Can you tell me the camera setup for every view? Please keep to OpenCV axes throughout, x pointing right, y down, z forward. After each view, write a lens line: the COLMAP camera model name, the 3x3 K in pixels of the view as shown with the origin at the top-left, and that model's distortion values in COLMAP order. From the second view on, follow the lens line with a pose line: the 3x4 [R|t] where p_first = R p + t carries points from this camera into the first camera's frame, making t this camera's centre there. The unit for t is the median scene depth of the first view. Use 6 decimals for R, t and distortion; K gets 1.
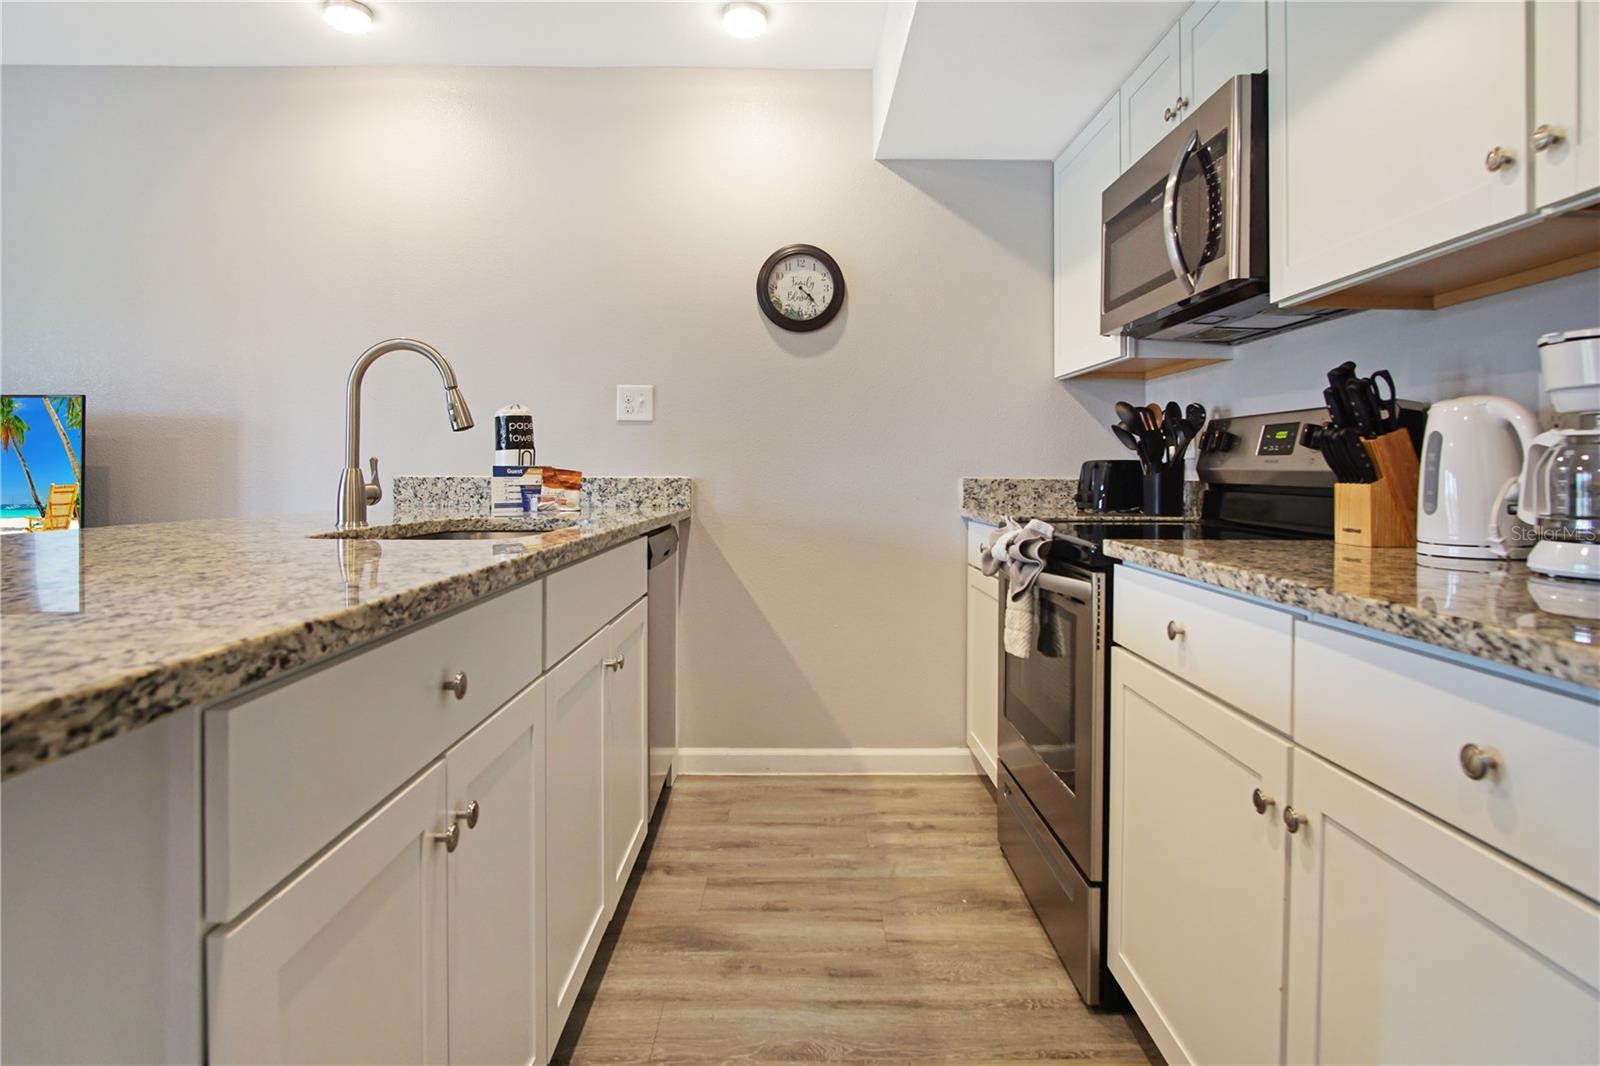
lens RADIAL K [[880.4, 0, 814.3], [0, 880.4, 474.8], [0, 0, 1]] dist [-0.020223, 0.000909]
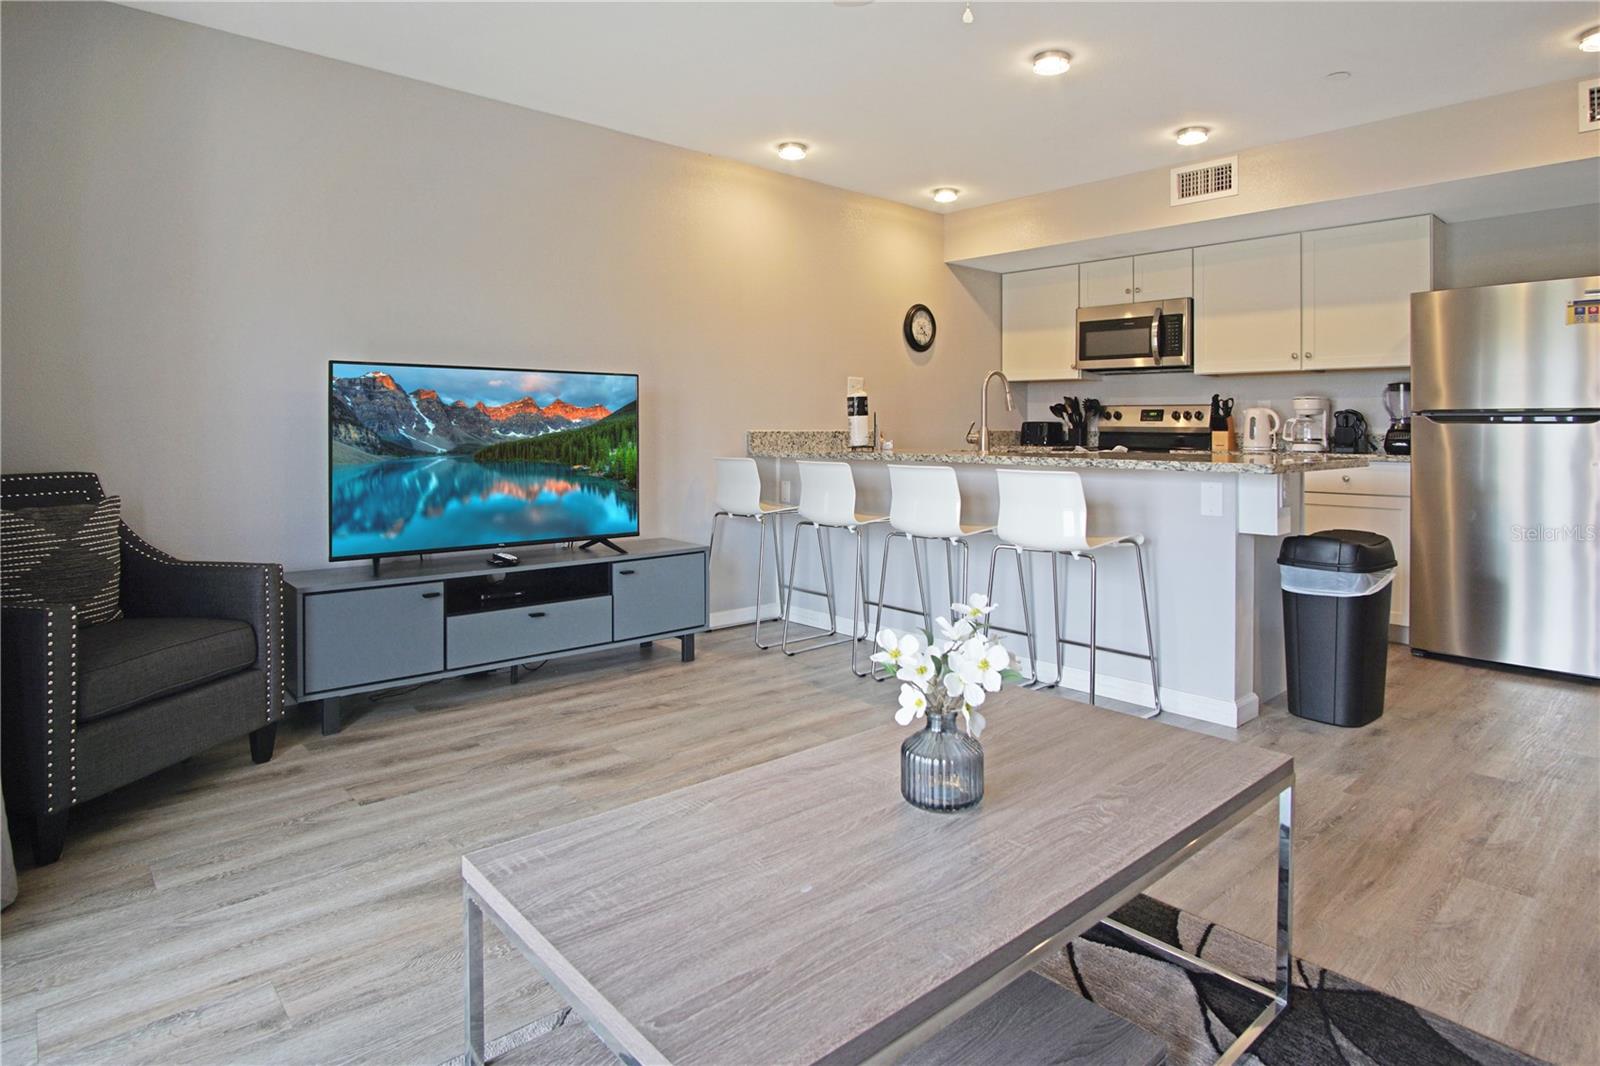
lens RADIAL K [[901.1, 0, 821.1], [0, 901.1, 425.7], [0, 0, 1]] dist [-0.026783, 0.010733]
pose [[0.746271, -0.001404, 0.665641, -2.031268], [0.002144, 0.999998, -0.000294, -0.009923], [-0.665639, 0.001647, 0.746272, -0.387446]]
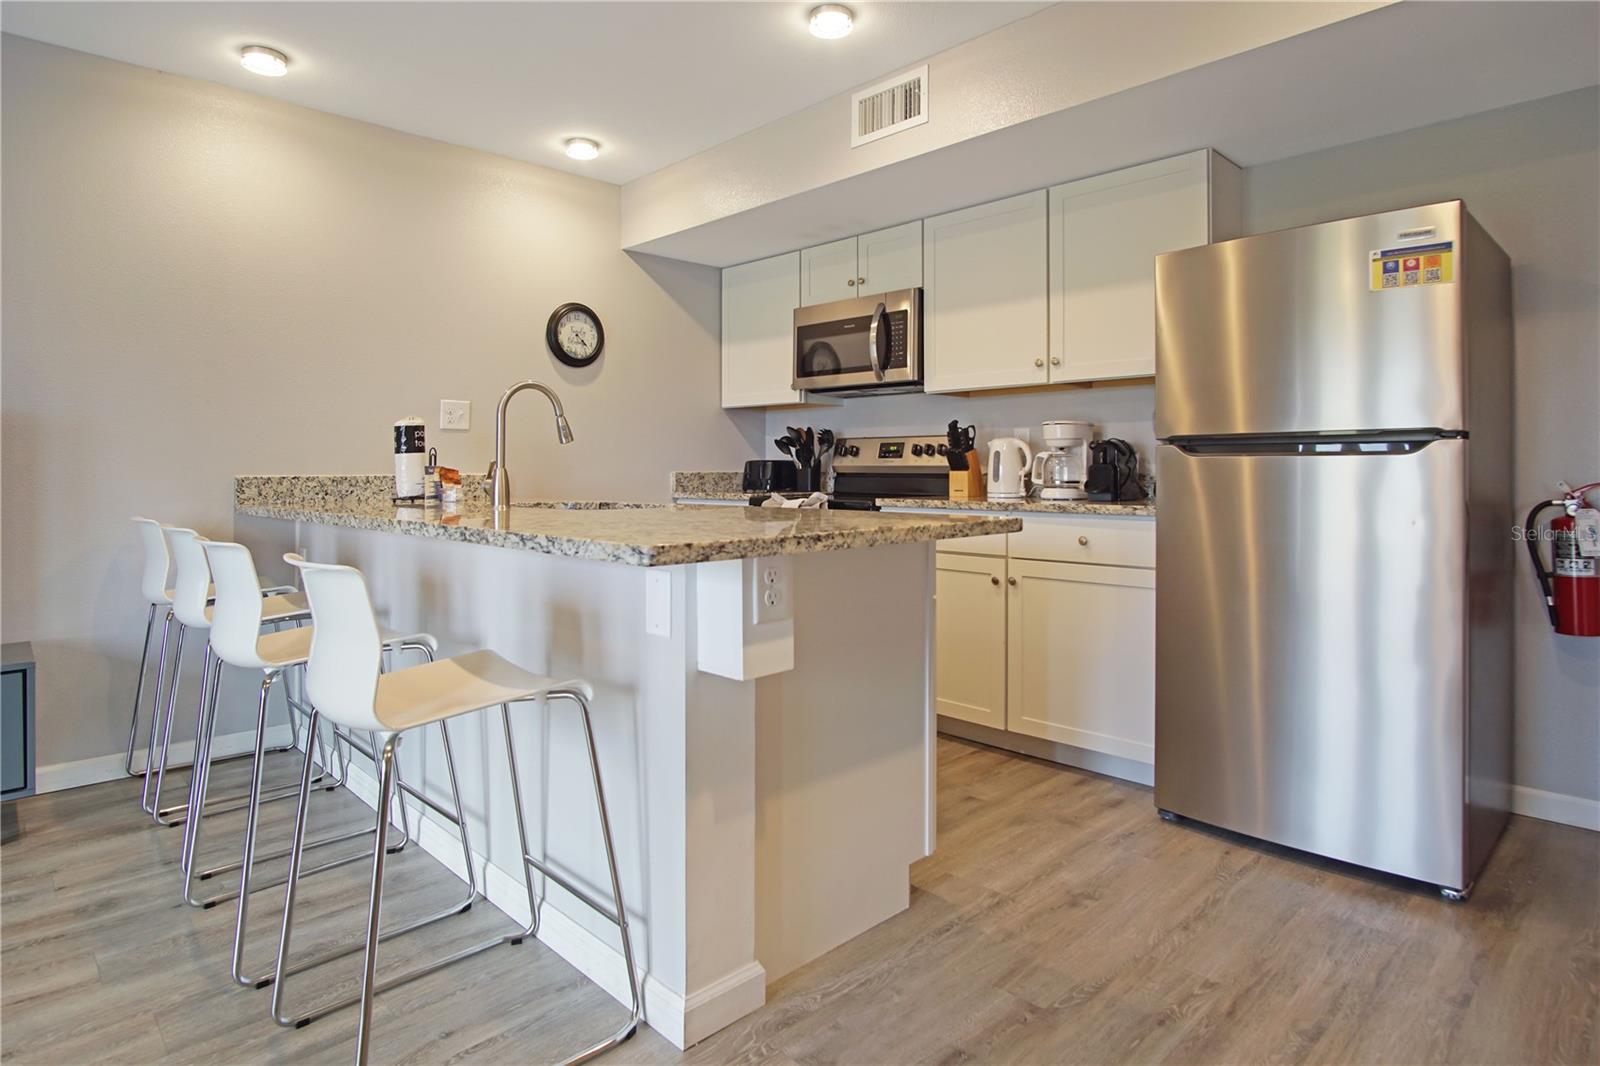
lens RADIAL K [[880.4, 0, 814.3], [0, 880.4, 474.8], [0, 0, 1]] dist [-0.020223, 0.000909]
pose [[0.725324, -0.013675, 0.688271, -0.983313], [0.010327, 0.999906, 0.008984, -0.004051], [-0.688330, 0.000591, 0.725398, -0.355566]]
